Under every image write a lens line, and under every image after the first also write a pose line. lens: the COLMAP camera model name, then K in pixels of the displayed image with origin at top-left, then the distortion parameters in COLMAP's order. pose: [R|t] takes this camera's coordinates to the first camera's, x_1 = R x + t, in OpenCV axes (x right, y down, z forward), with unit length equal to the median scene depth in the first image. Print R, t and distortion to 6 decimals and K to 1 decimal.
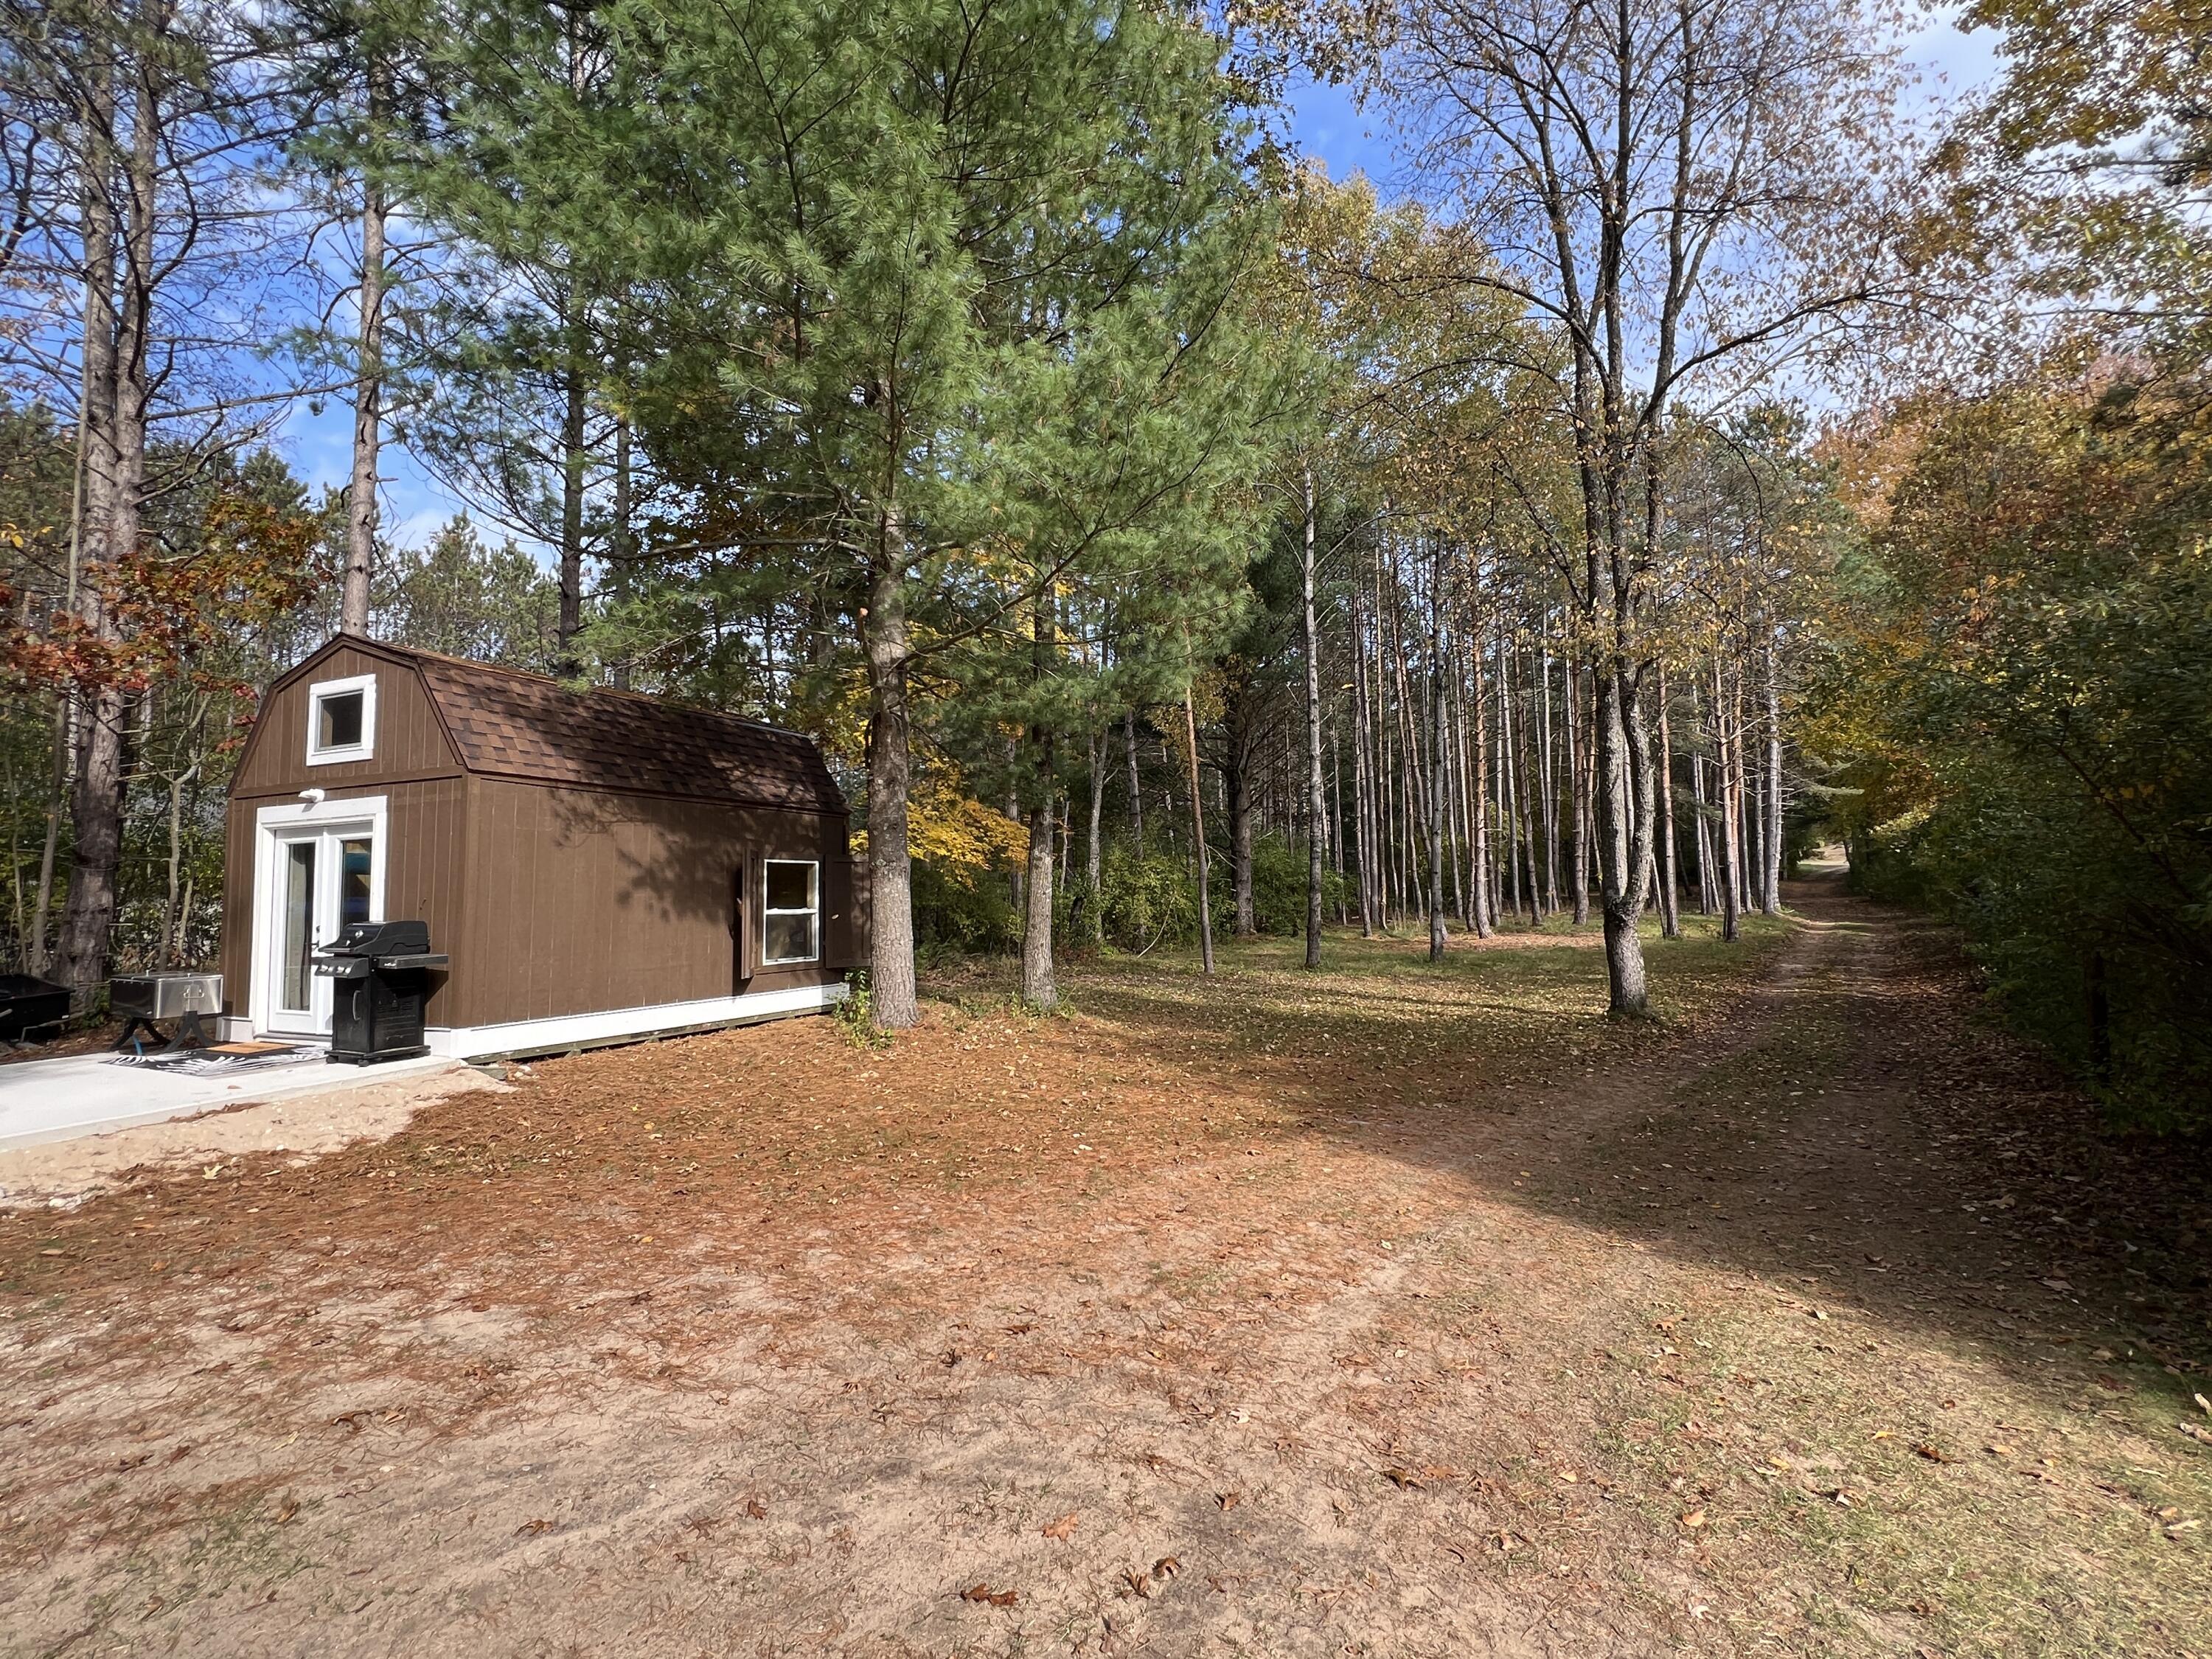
lens RADIAL K [[1033.5, 0, 1098.6], [0, 1033.5, 826.2], [0, 0, 1]] dist [-0.001632, -0.000317]
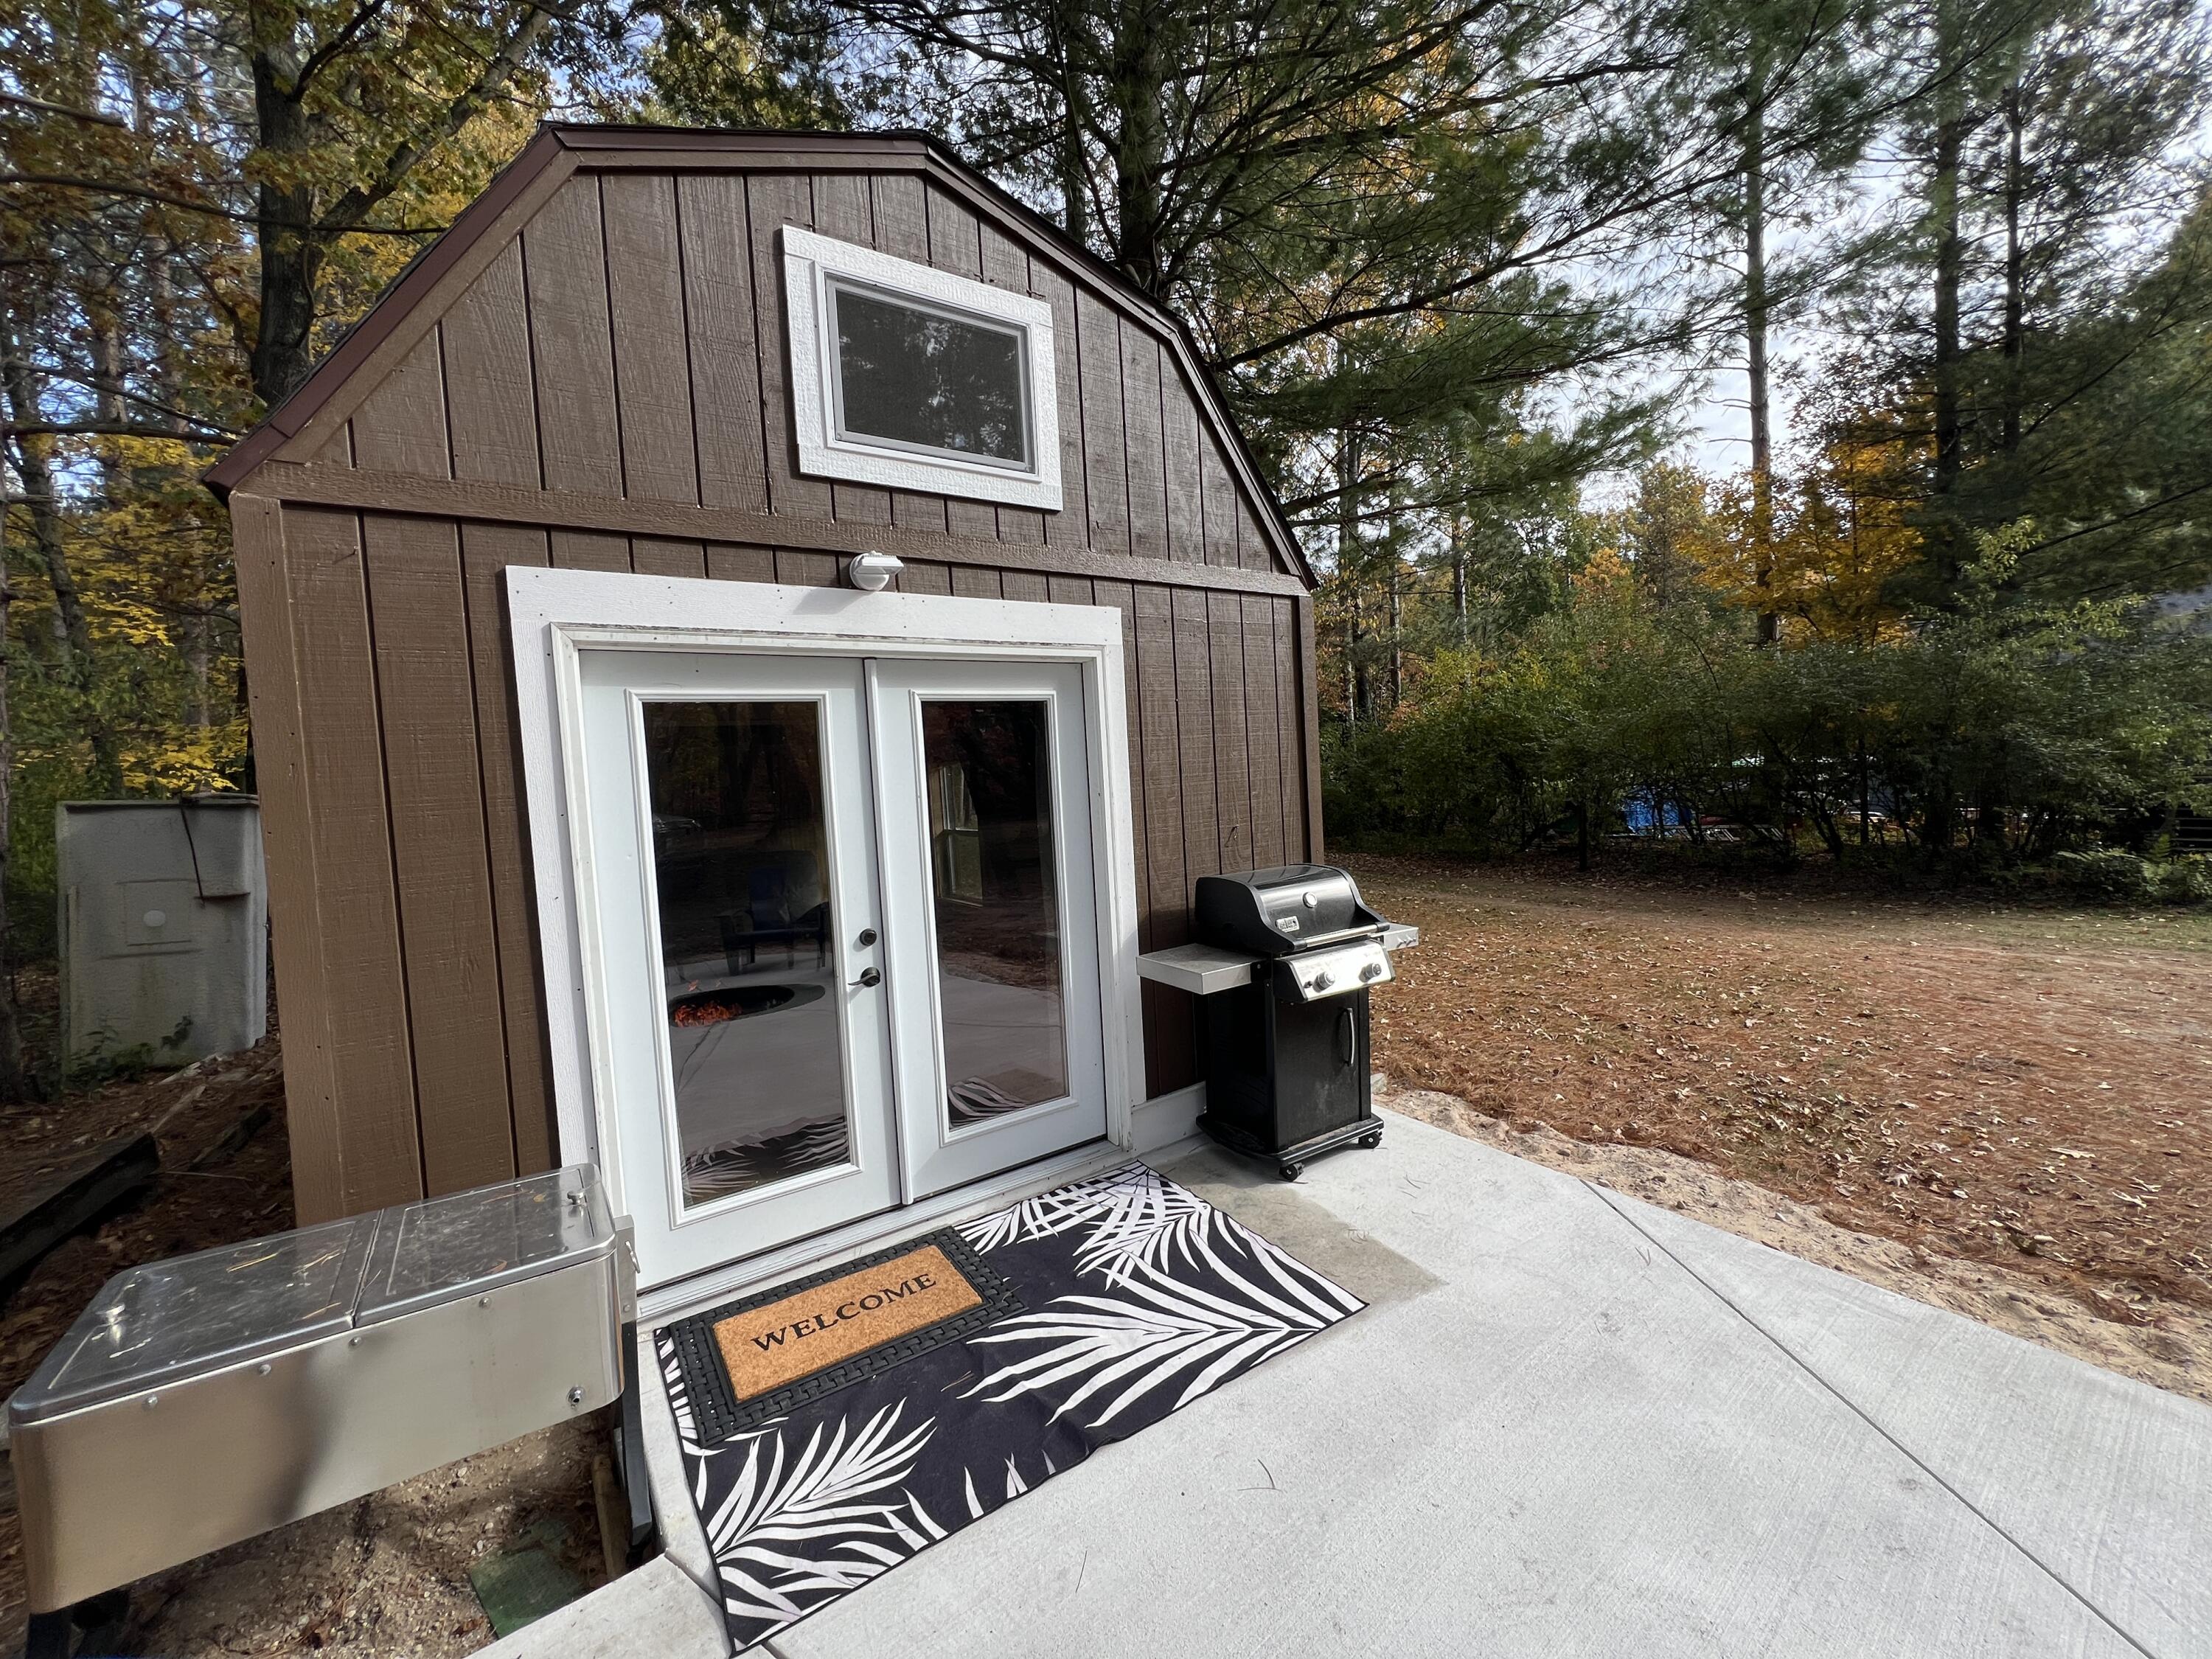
lens RADIAL K [[881.3, 0, 1110.3], [0, 881.3, 823.1], [0, 0, 1]] dist [-0.001953, 0.000891]
pose [[0.499797, -0.062725, 0.863868, -0.983101], [-0.014834, 0.996608, 0.080945, 0.031586], [-0.866016, -0.053271, 0.497171, 0.770350]]
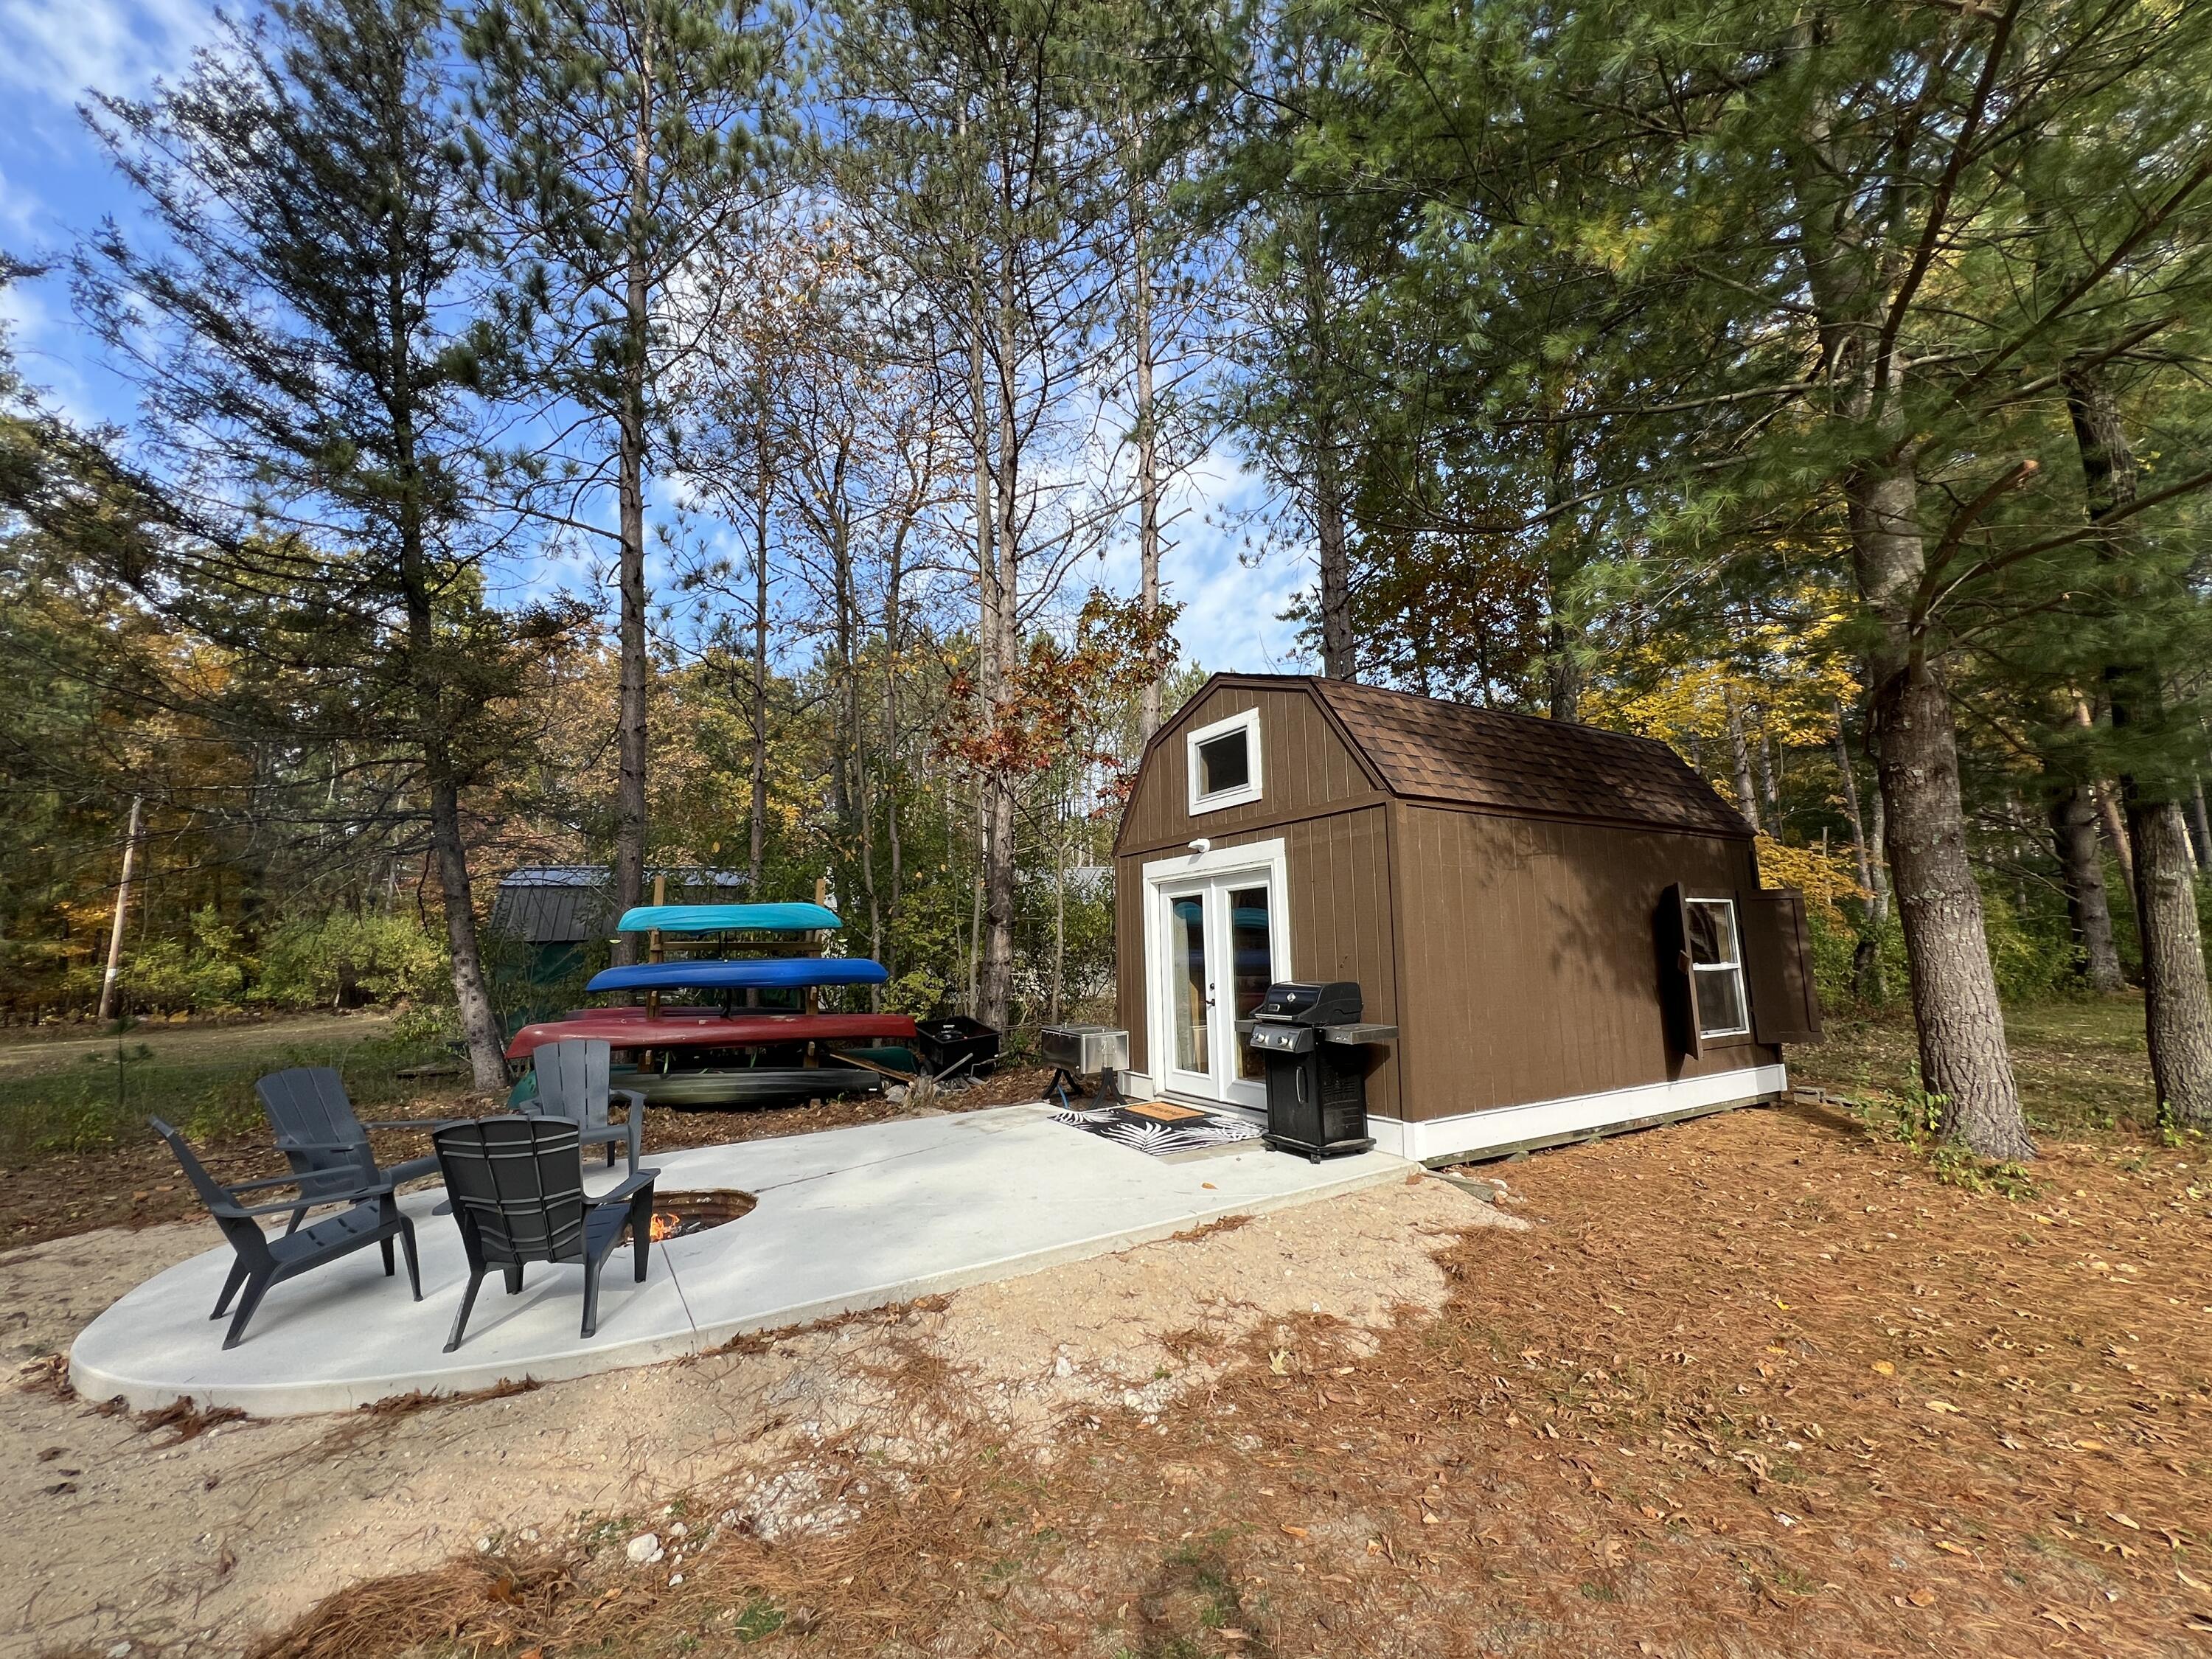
lens RADIAL K [[883.0, 0, 1111.4], [0, 883.0, 825.6], [0, 0, 1]] dist [-0.001893, 0.000603]
pose [[0.829809, -0.081571, -0.552053, -0.374936], [0.045839, 0.995879, -0.078249, 0.012332], [0.556161, 0.039627, 0.830129, 0.273956]]
